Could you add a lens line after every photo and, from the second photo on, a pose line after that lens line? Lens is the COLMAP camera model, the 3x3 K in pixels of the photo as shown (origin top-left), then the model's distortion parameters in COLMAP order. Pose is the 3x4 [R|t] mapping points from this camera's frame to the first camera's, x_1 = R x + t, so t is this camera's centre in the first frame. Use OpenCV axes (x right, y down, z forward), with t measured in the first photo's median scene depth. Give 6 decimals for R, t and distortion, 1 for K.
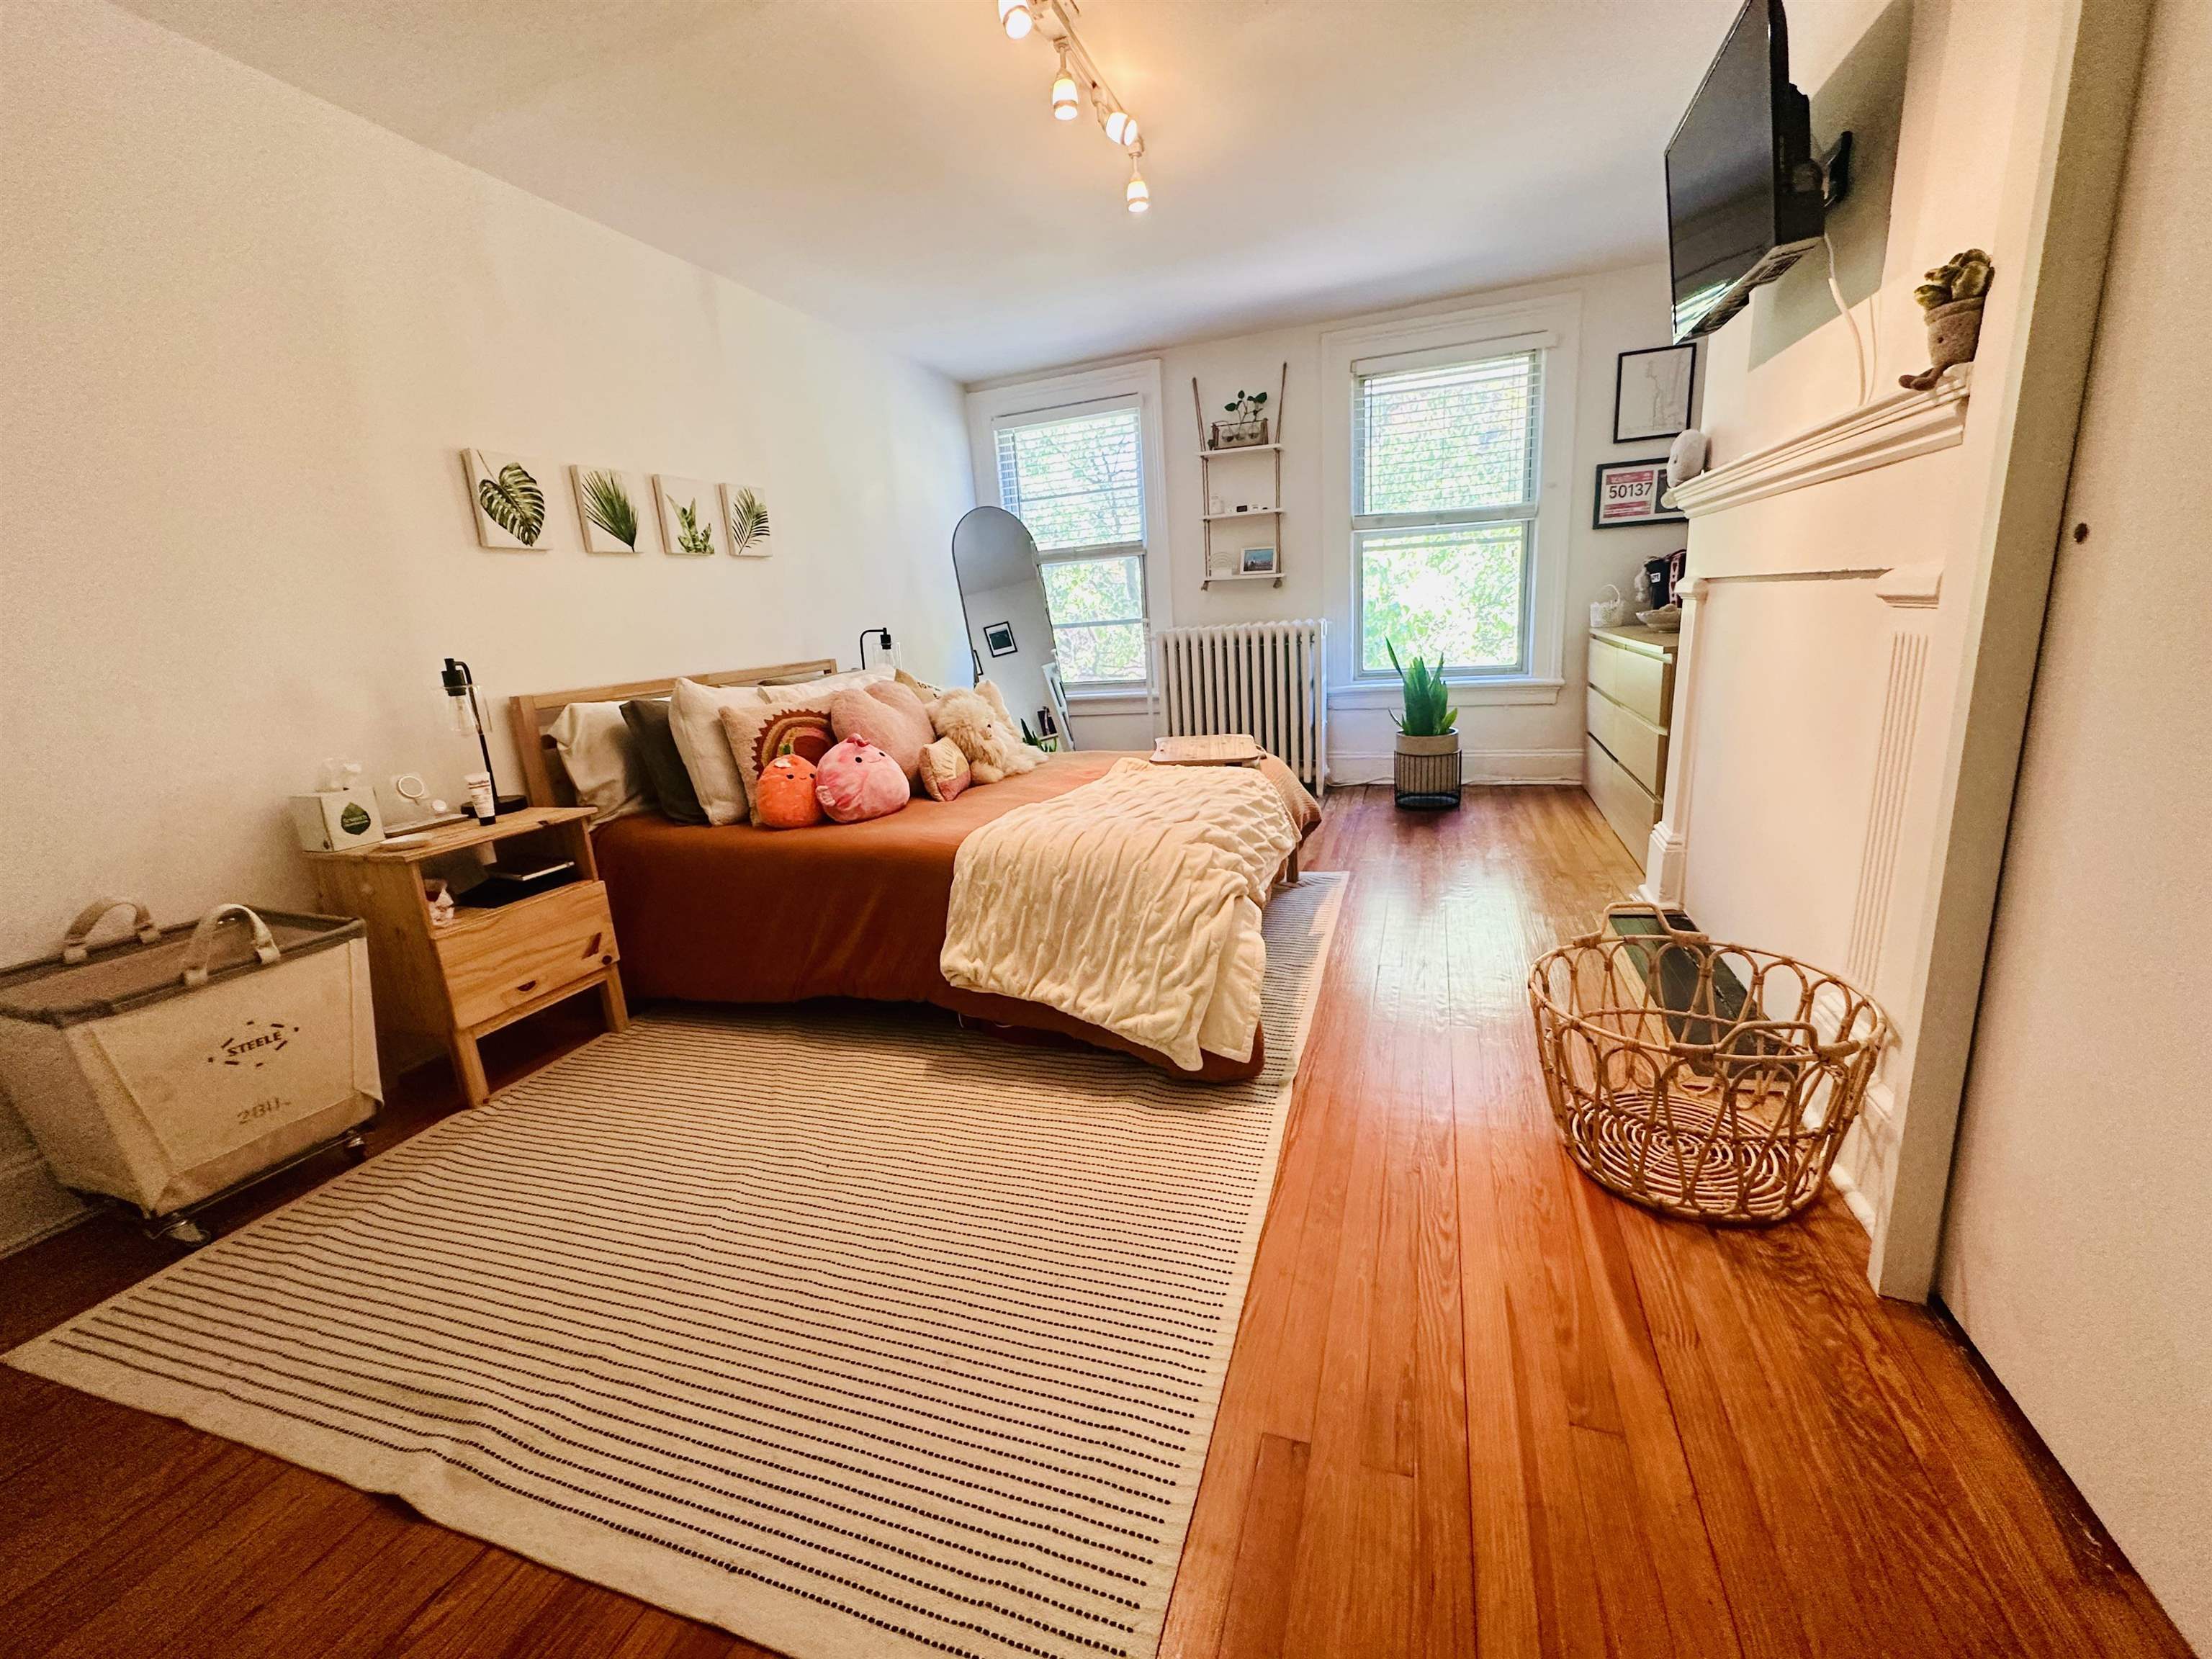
lens RADIAL K [[884.3, 0, 1105.8], [0, 884.3, 827.5], [0, 0, 1]] dist [-0.002802, 0.000670]
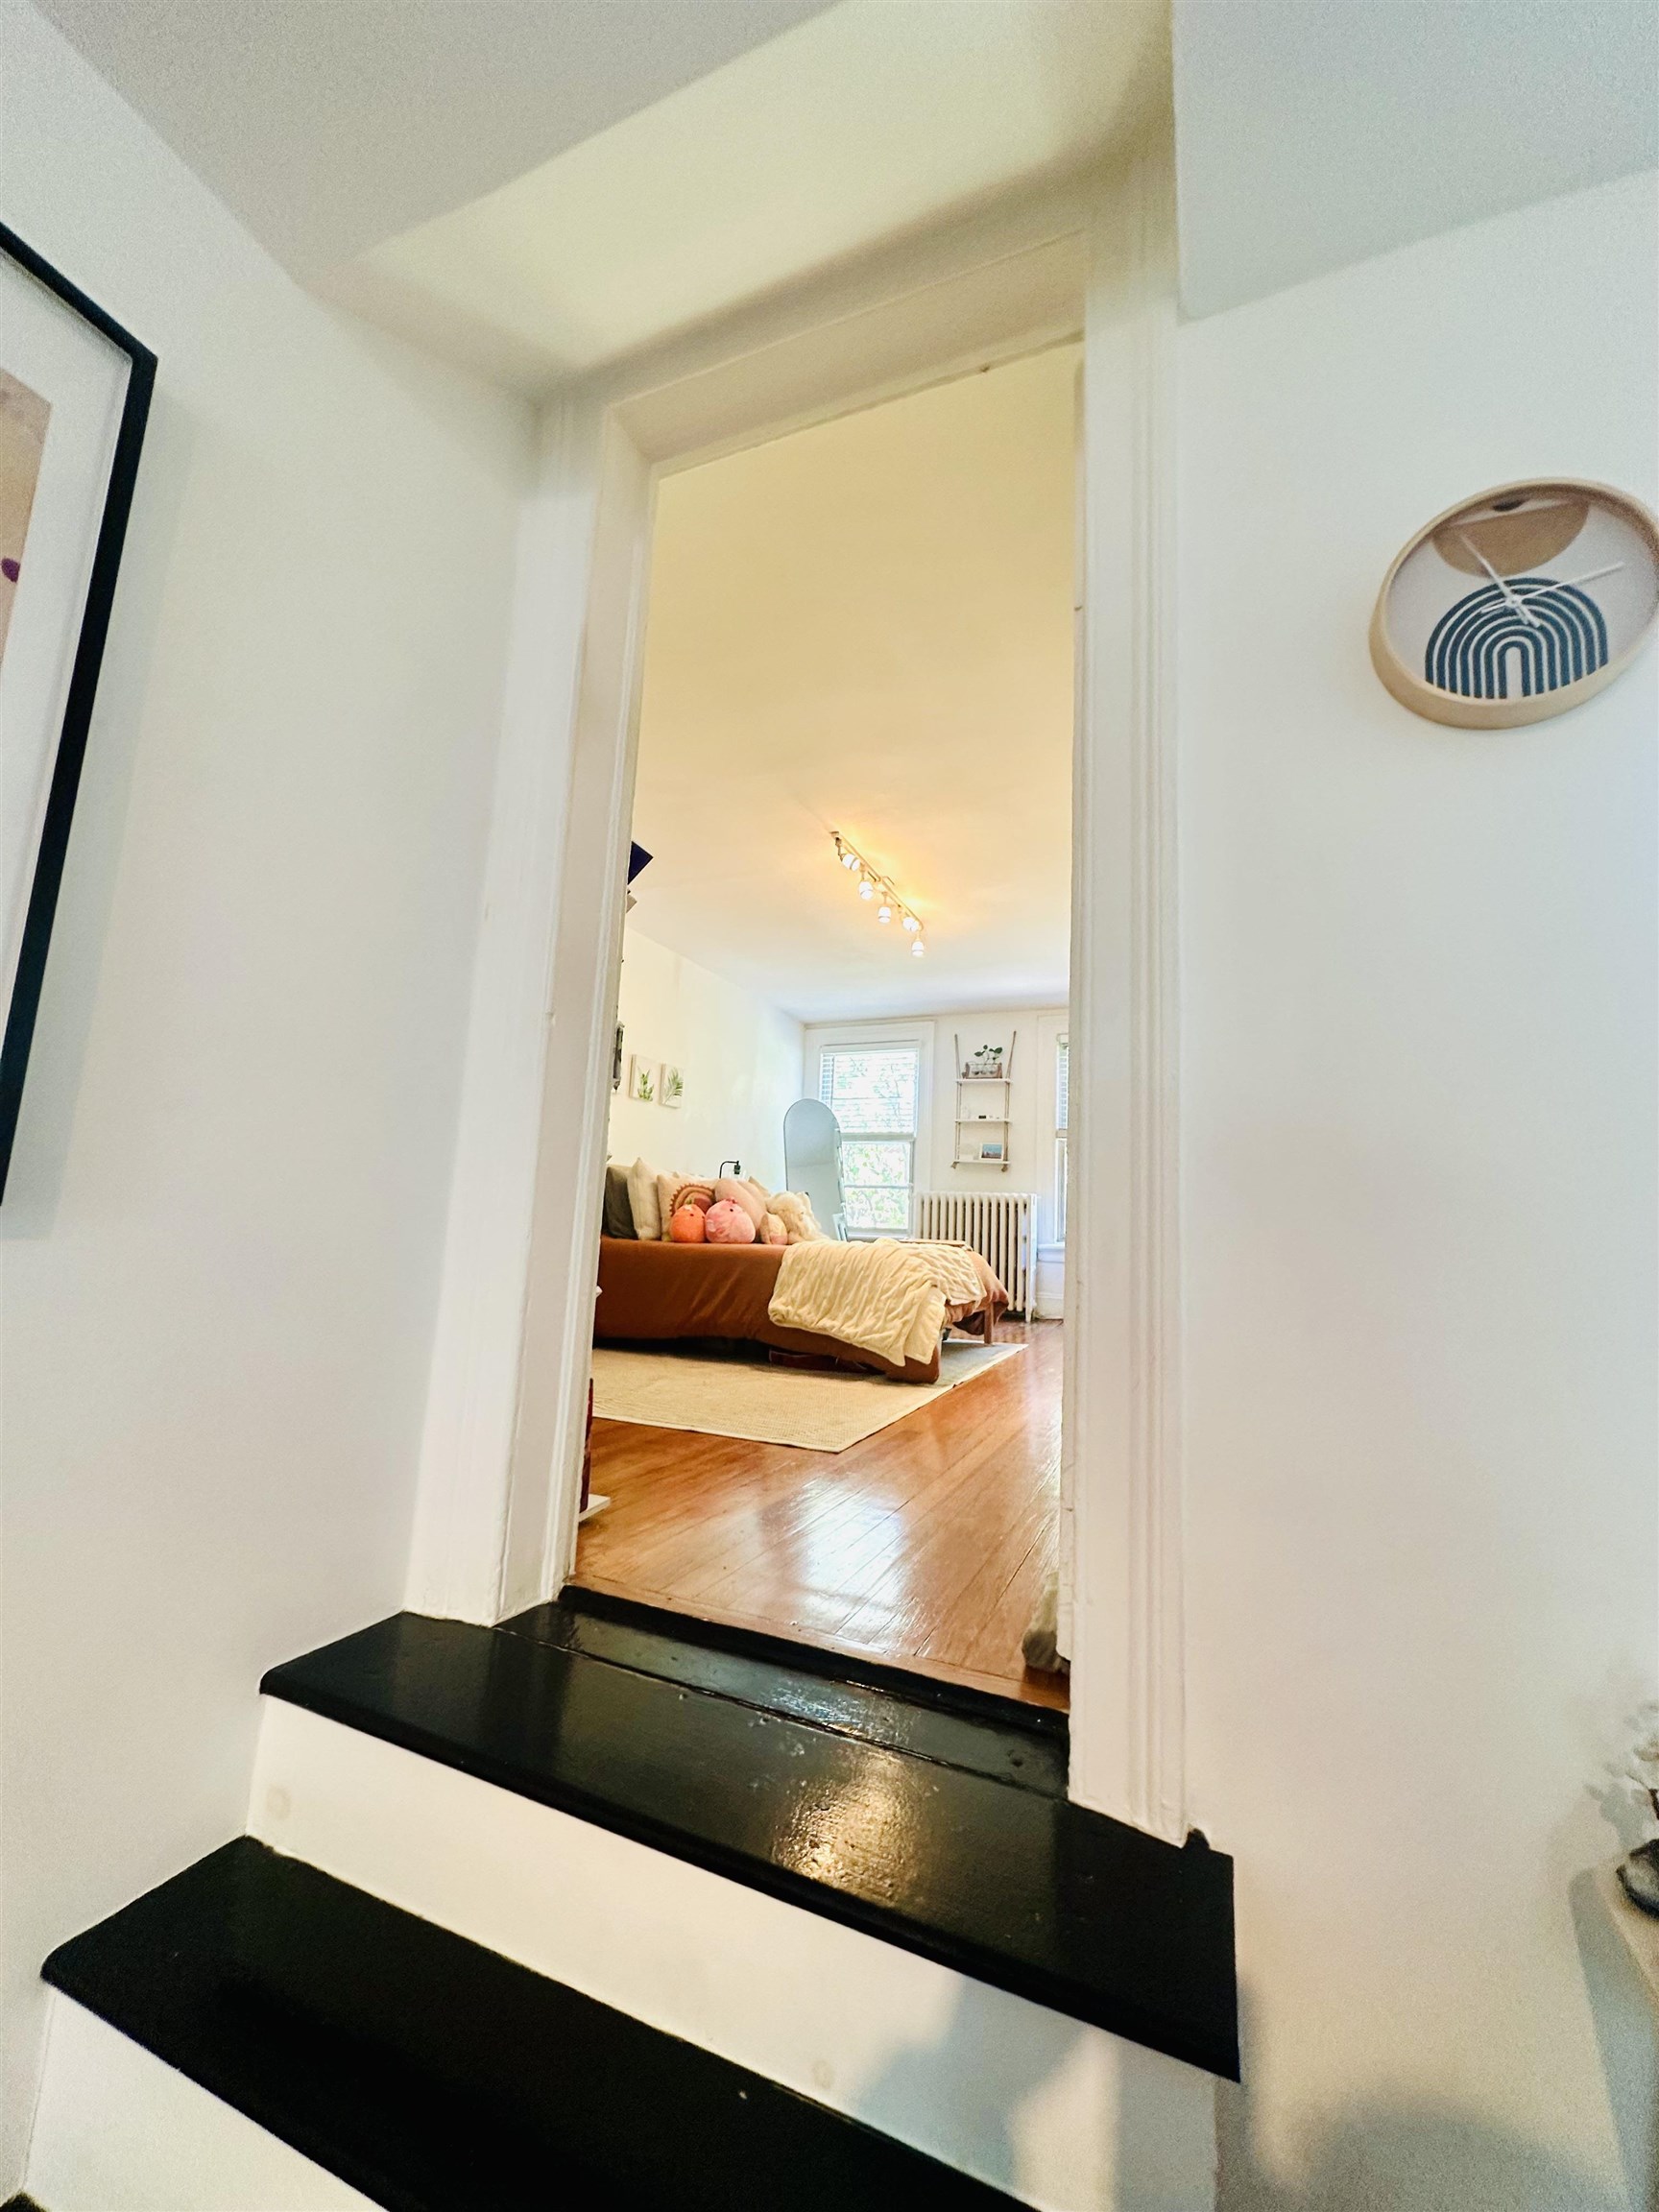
lens RADIAL K [[882.2, 0, 832.1], [0, 882.2, 1106.2], [0, 0, 1]] dist [-0.002374, 0.000418]
pose [[0.991705, 0.101161, -0.079300, 0.036960], [-0.123248, 0.923530, -0.363184, 0.334335], [0.036495, 0.369945, 0.928336, -0.679930]]
